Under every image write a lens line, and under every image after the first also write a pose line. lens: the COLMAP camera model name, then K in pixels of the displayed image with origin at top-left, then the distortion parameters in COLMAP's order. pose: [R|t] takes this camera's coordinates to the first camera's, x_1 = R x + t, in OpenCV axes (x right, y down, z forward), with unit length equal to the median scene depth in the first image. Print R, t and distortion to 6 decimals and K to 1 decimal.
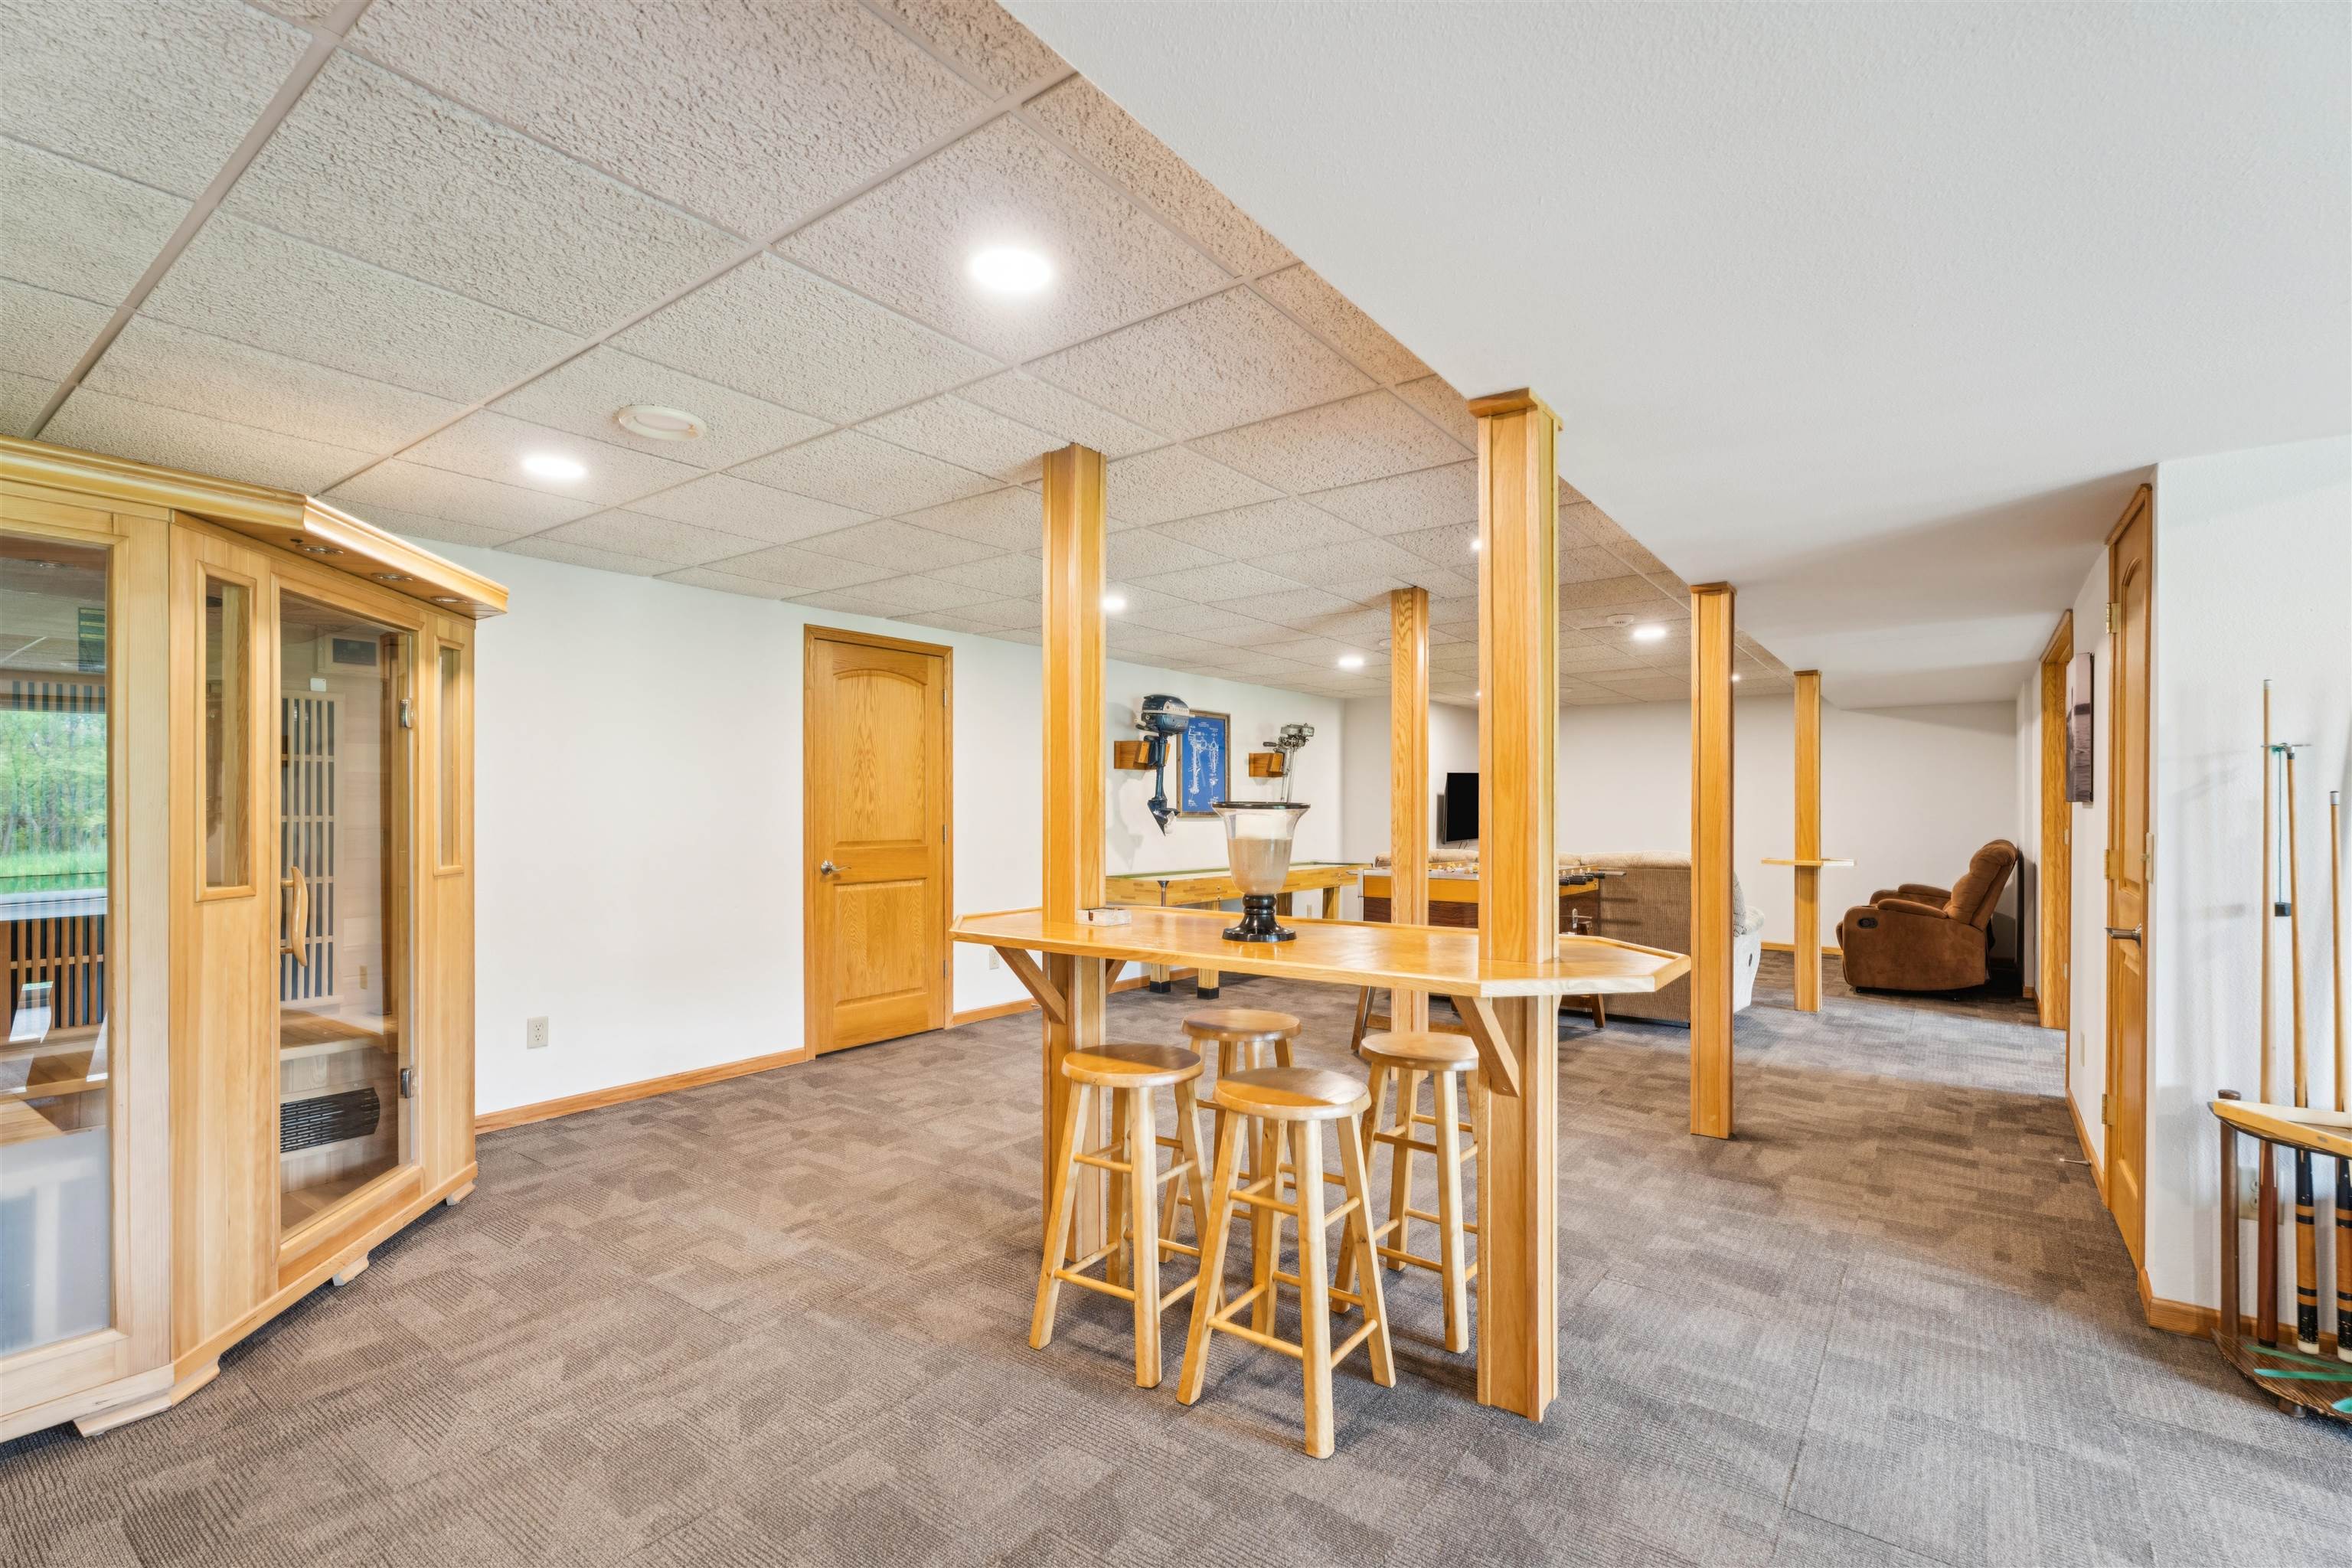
lens RADIAL K [[1059.3, 0, 1166.7], [0, 1059.3, 809.7], [0, 0, 1]] dist [0.002930, 0.000342]
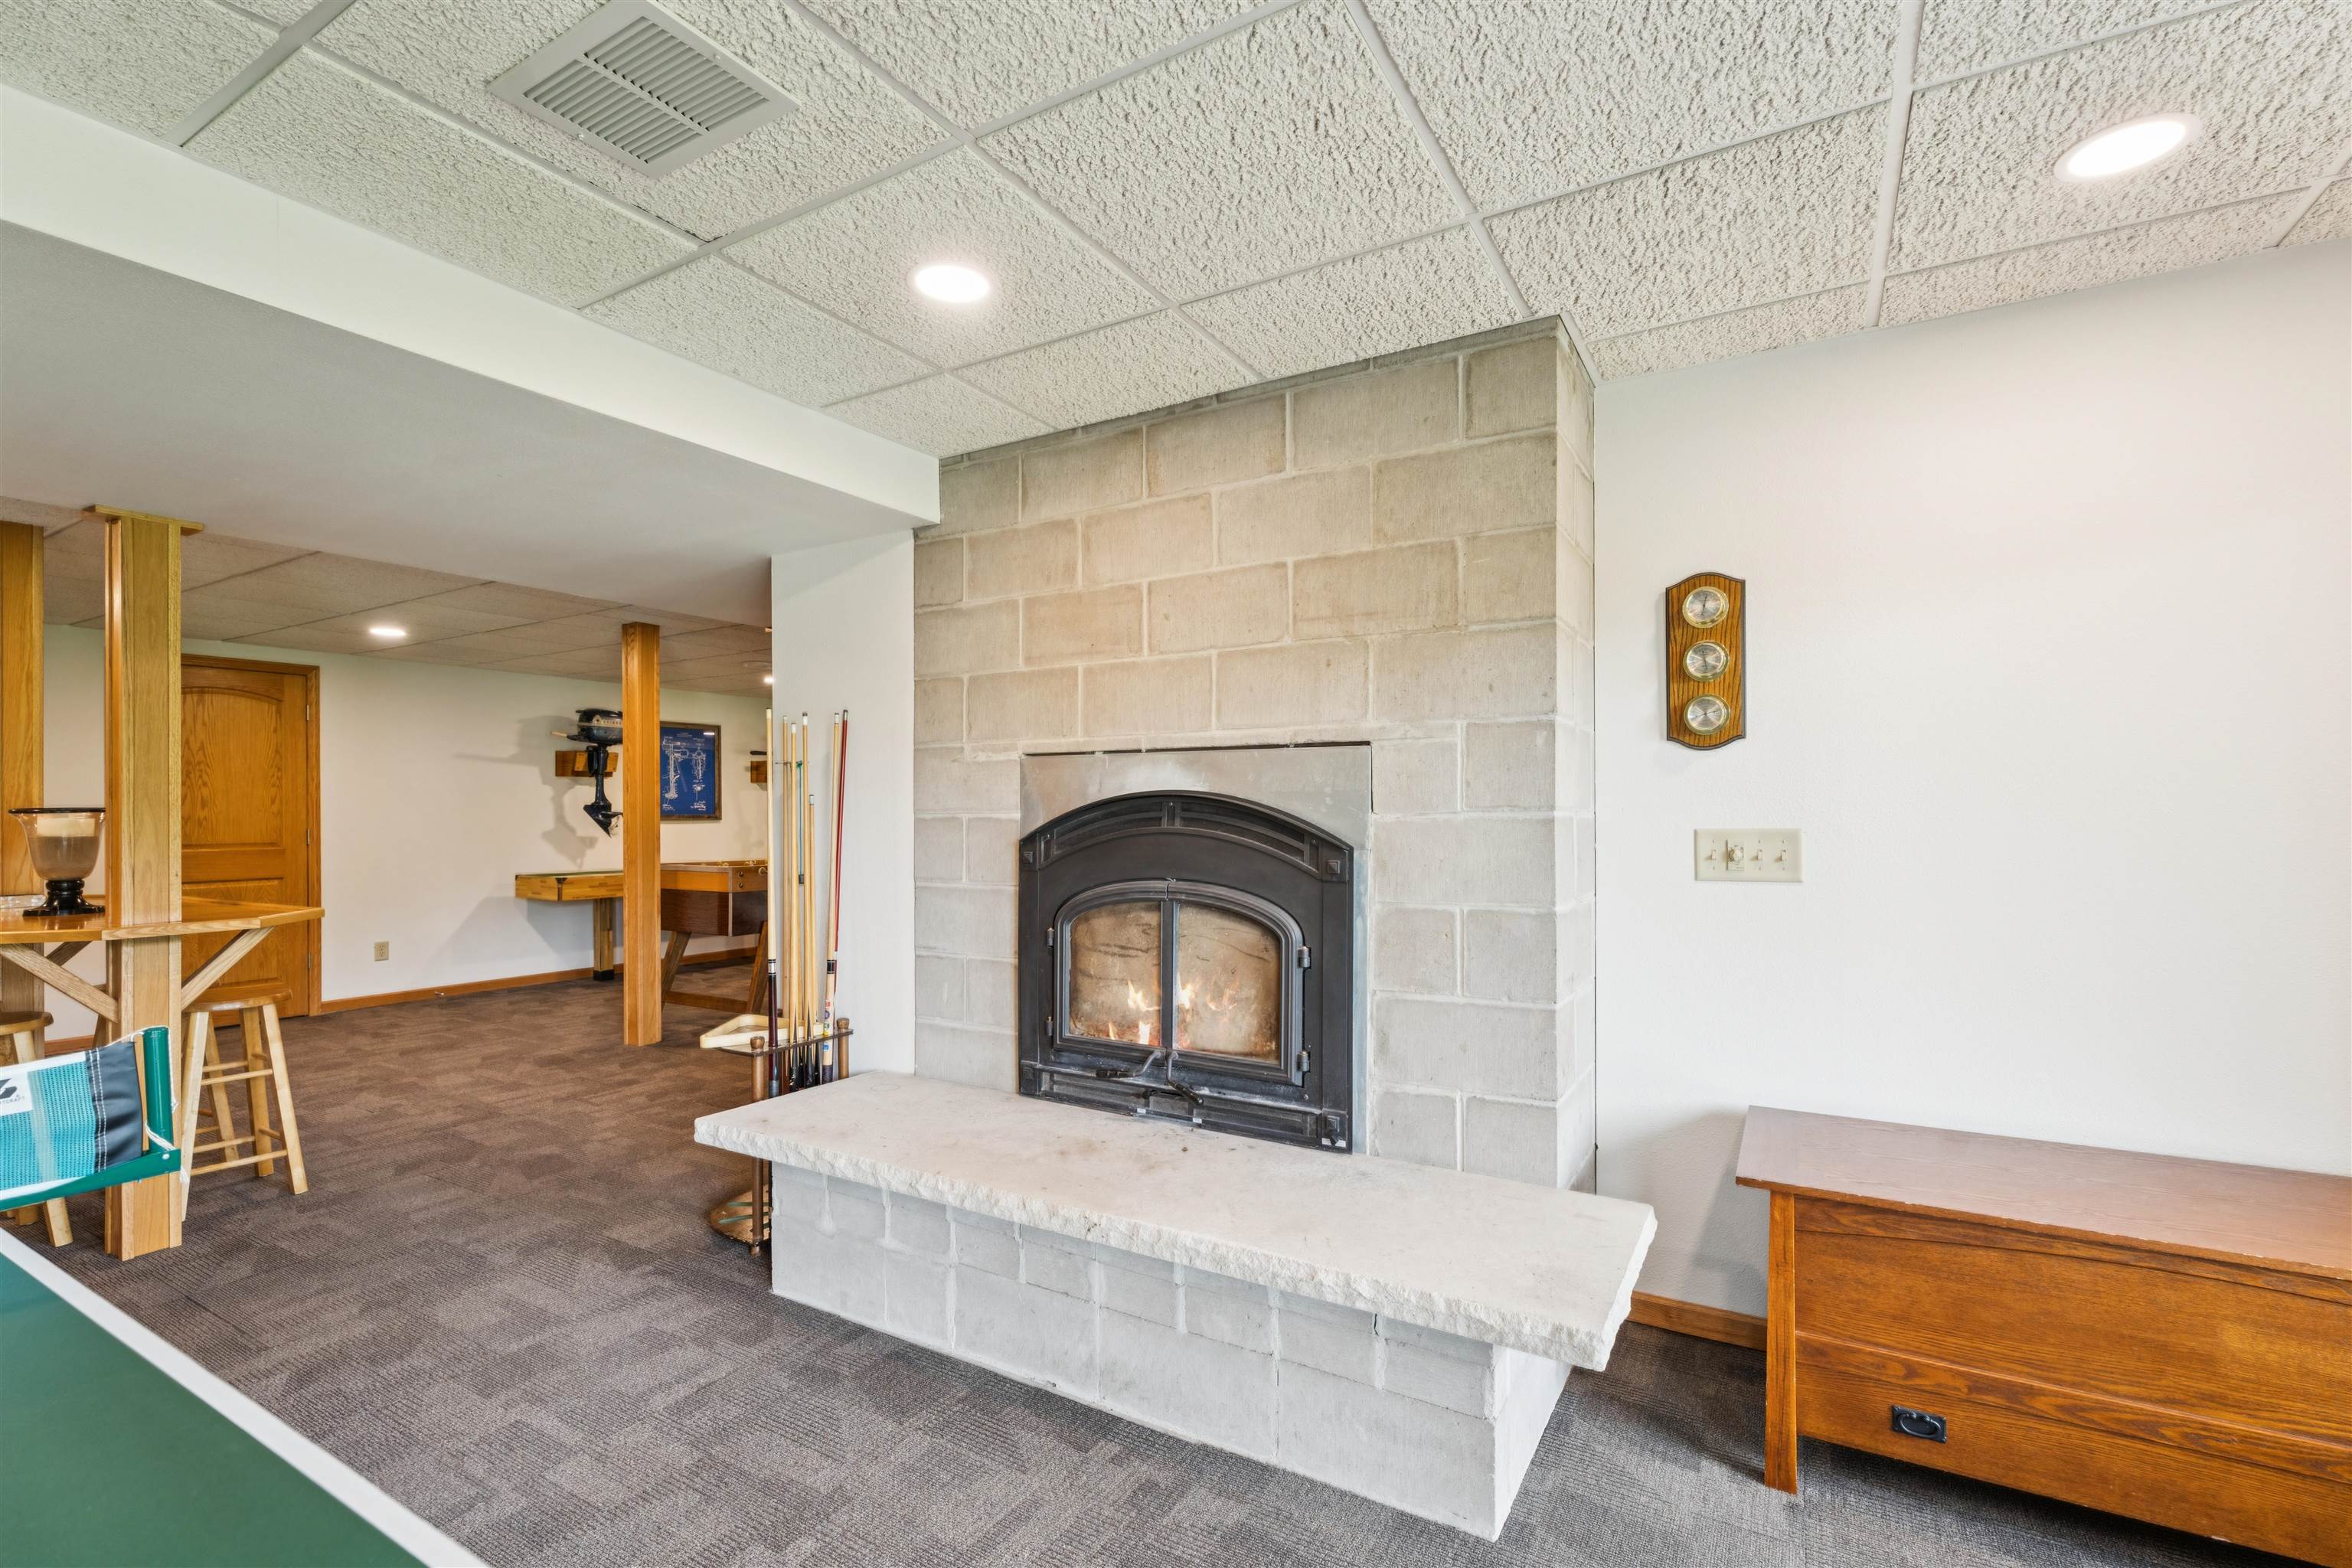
lens RADIAL K [[1059.3, 0, 1166.7], [0, 1059.3, 809.7], [0, 0, 1]] dist [0.002930, 0.000342]
pose [[0.994566, -0.006610, 0.103897, 1.023835], [0.006836, 0.999975, -0.001823, 0.004211], [-0.103882, 0.002524, 0.994586, -0.335014]]
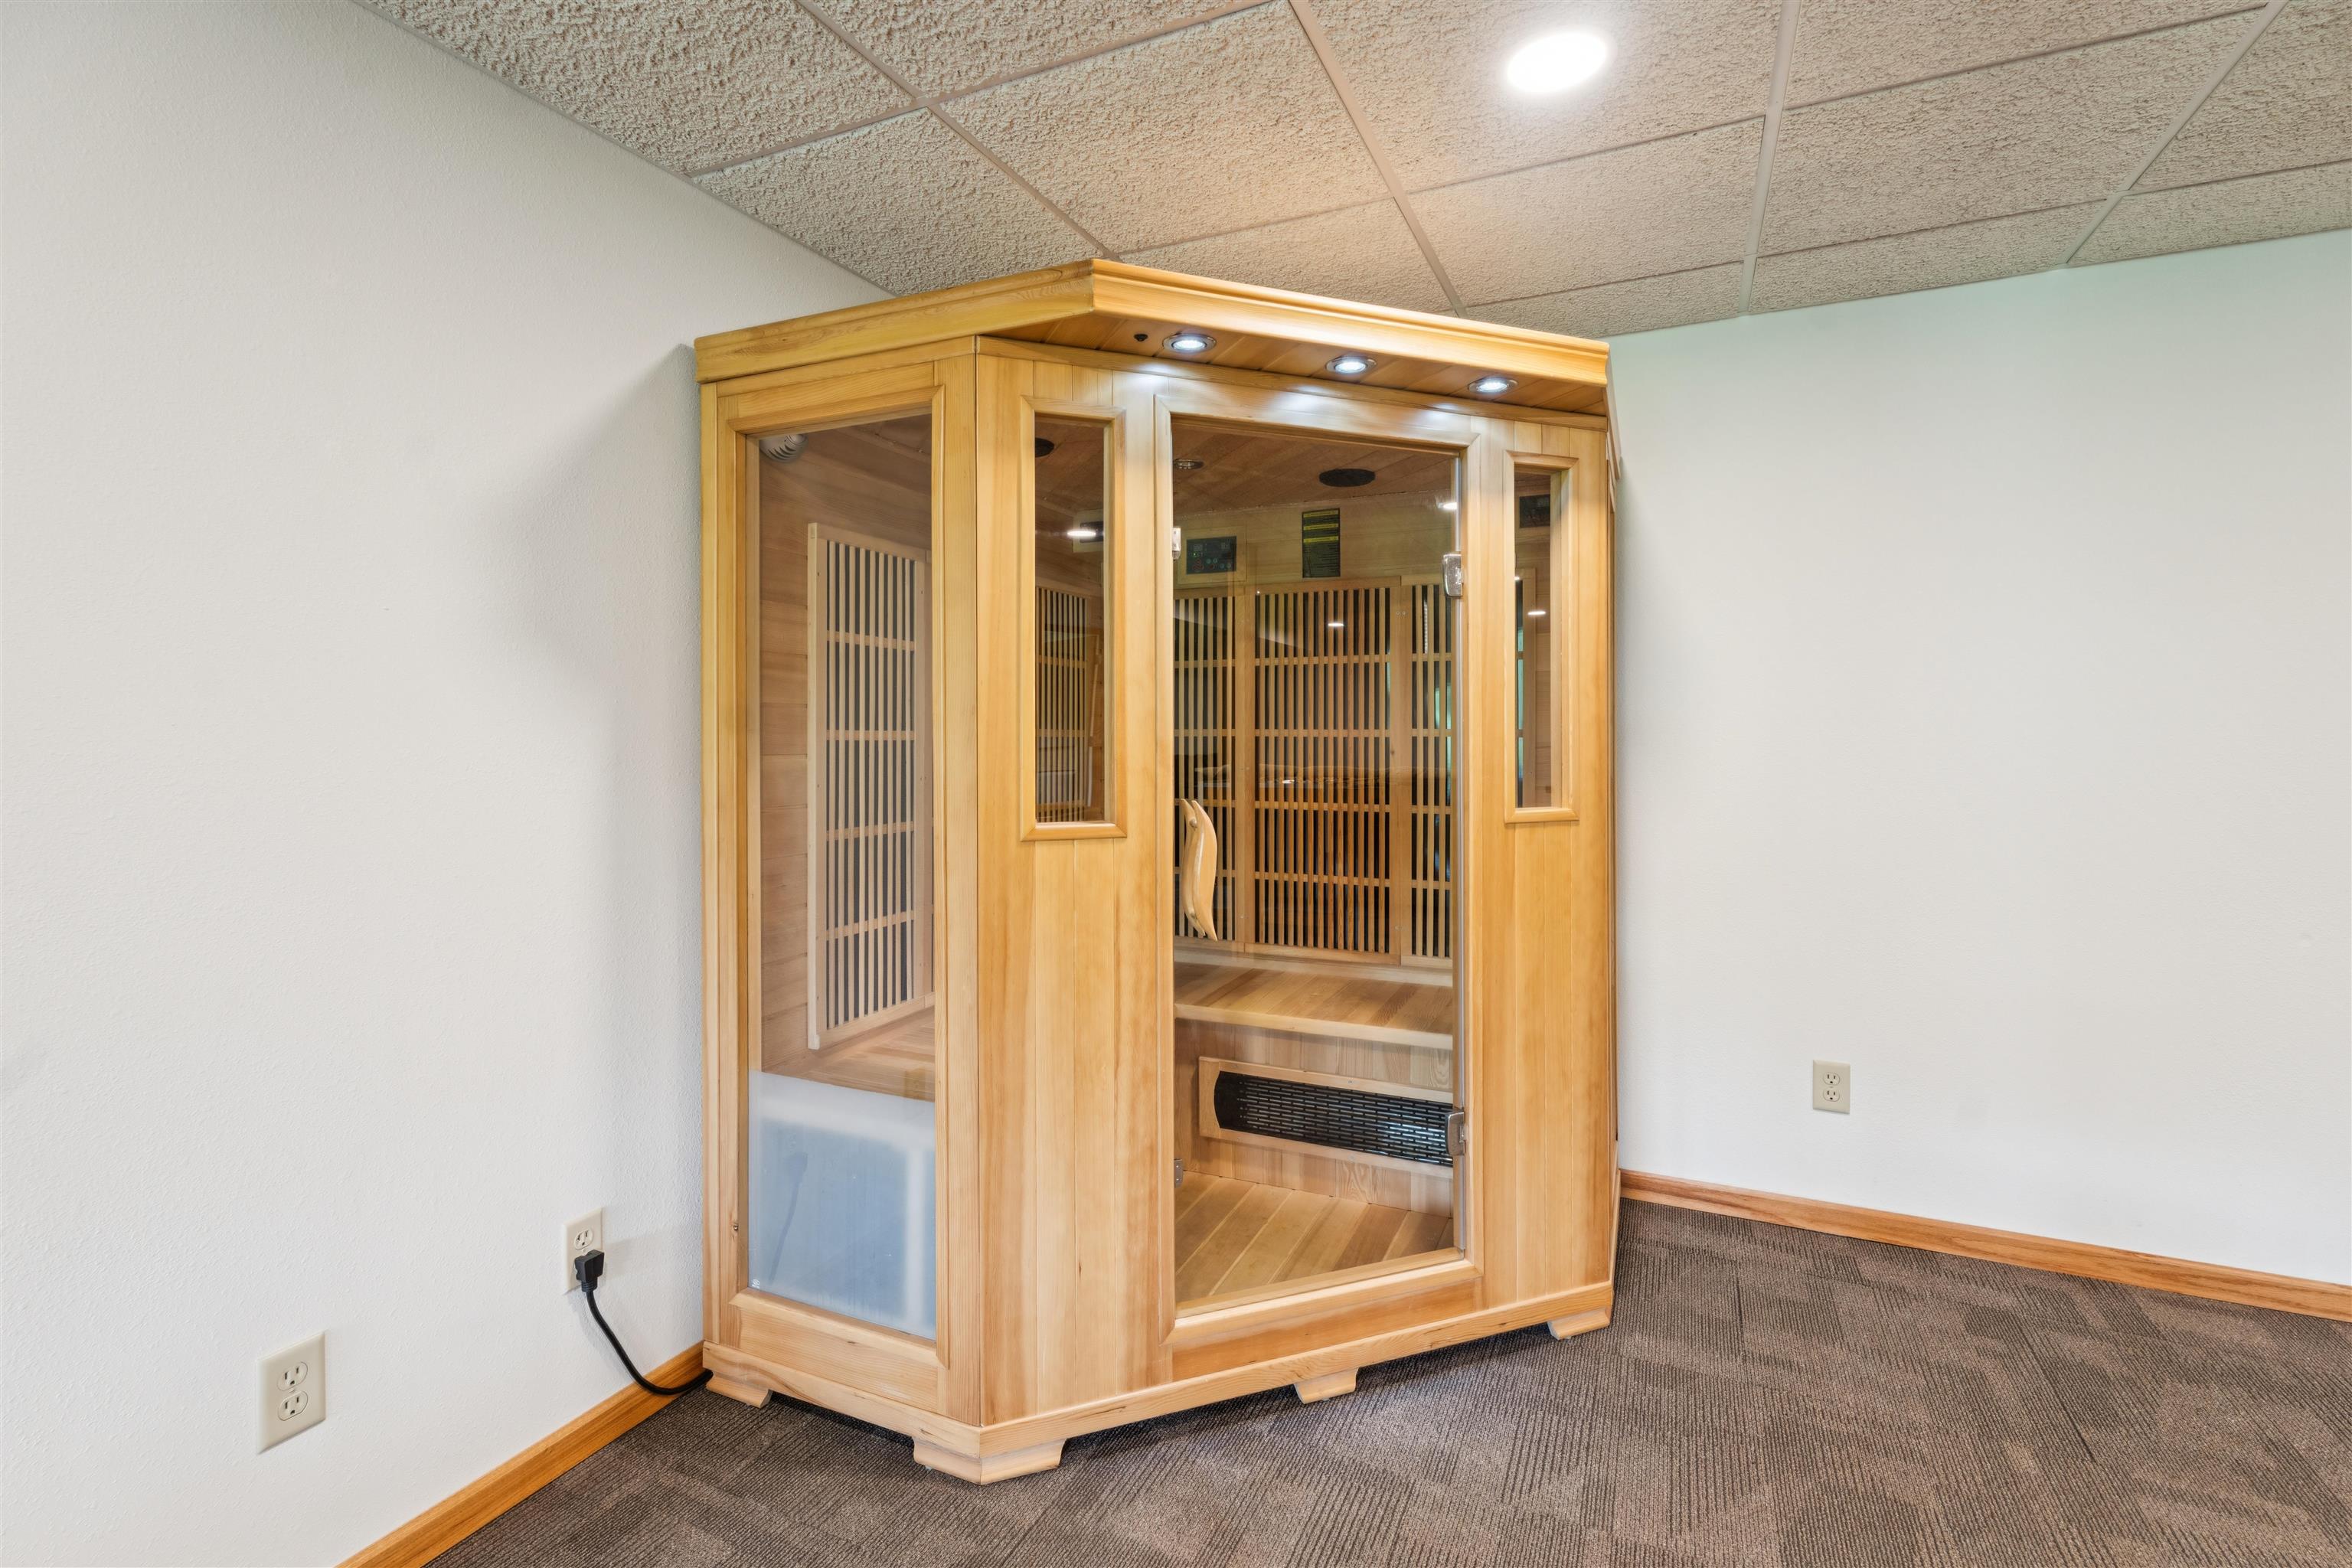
lens RADIAL K [[1072.7, 0, 1175.5], [0, 1072.7, 733.9], [0, 0, 1]] dist [0.009565, 0.000249]
pose [[0.209157, 0.009002, -0.977841, -0.094326], [0.000859, 0.999956, 0.009389, 0.001273], [0.977882, -0.002804, 0.209140, 0.687162]]
